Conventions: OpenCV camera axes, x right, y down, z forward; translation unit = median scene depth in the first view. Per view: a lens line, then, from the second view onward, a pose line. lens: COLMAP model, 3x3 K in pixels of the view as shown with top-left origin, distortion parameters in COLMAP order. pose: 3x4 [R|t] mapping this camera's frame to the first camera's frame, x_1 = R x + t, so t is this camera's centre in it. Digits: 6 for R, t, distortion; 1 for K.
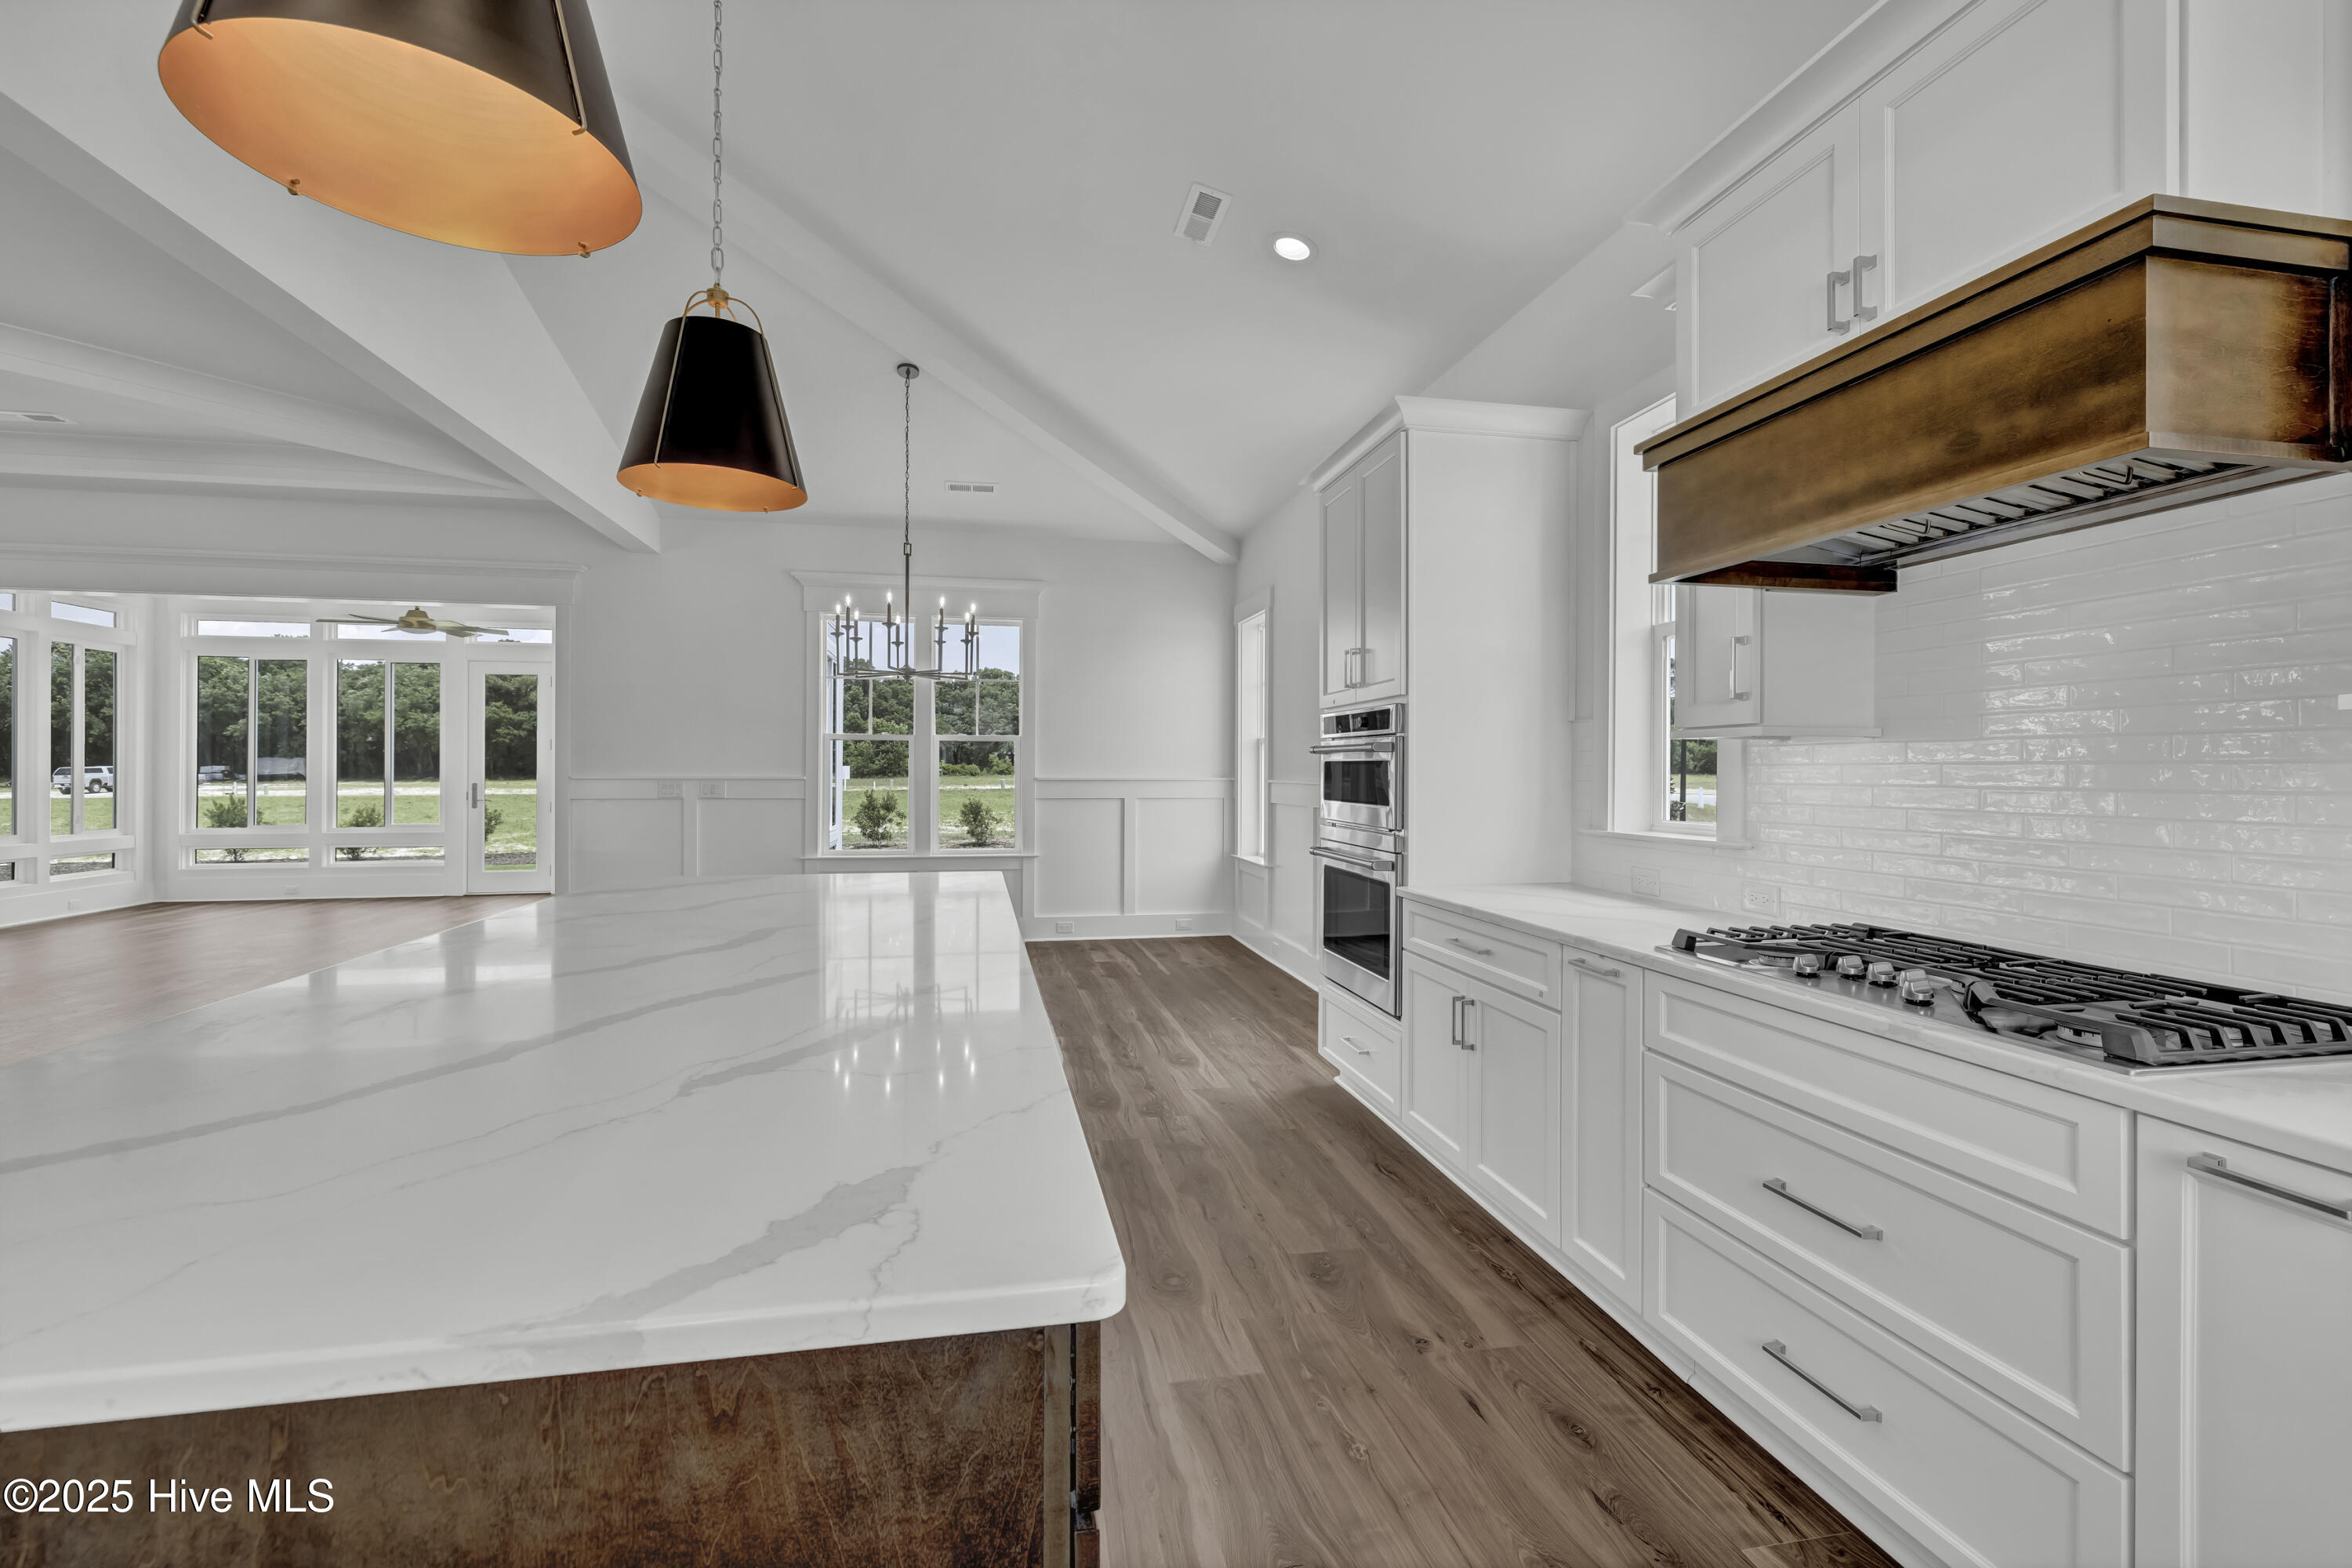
lens RADIAL K [[1008.0, 0, 1182.5], [0, 1008.0, 801.2], [0, 0, 1]] dist [0.002434, 0.000938]
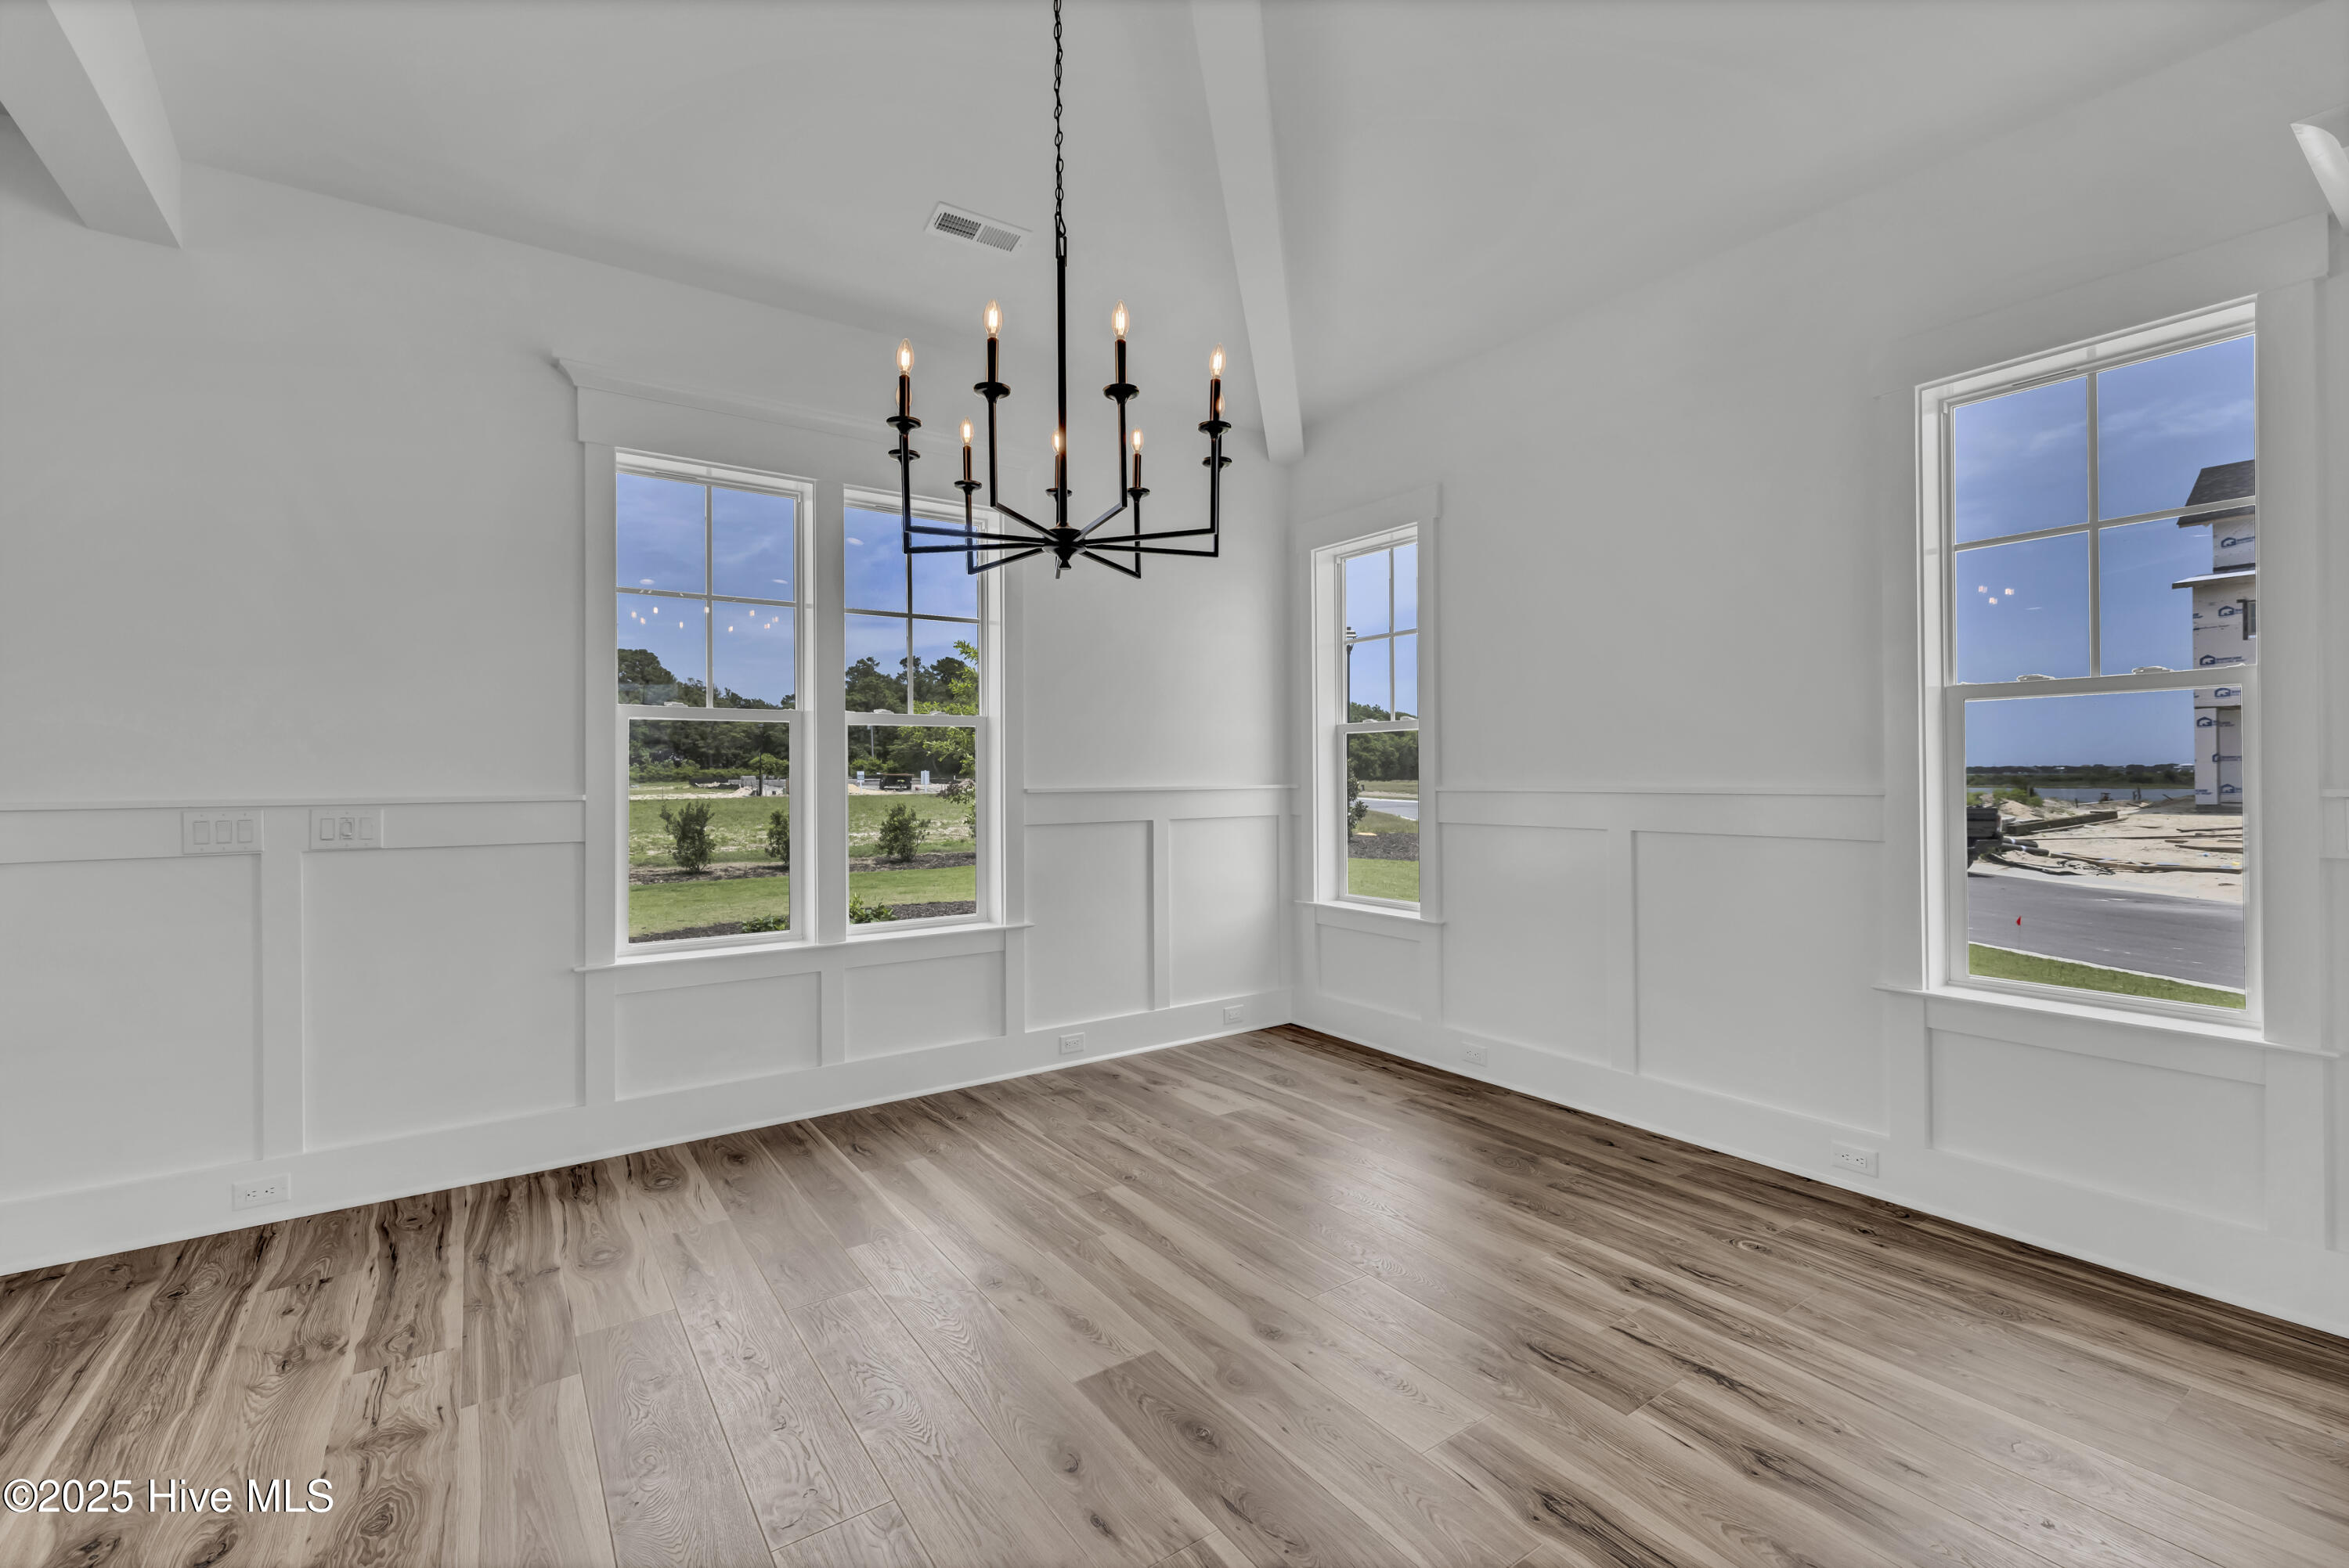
lens RADIAL K [[1006.6, 0, 1161.7], [0, 1006.6, 764.1], [0, 0, 1]] dist [0.002434, 0.000938]
pose [[0.921367, -0.006604, 0.388637, -0.287279], [0.026534, 0.998592, -0.045938, -0.008953], [-0.387786, 0.052638, 0.920245, 0.436000]]
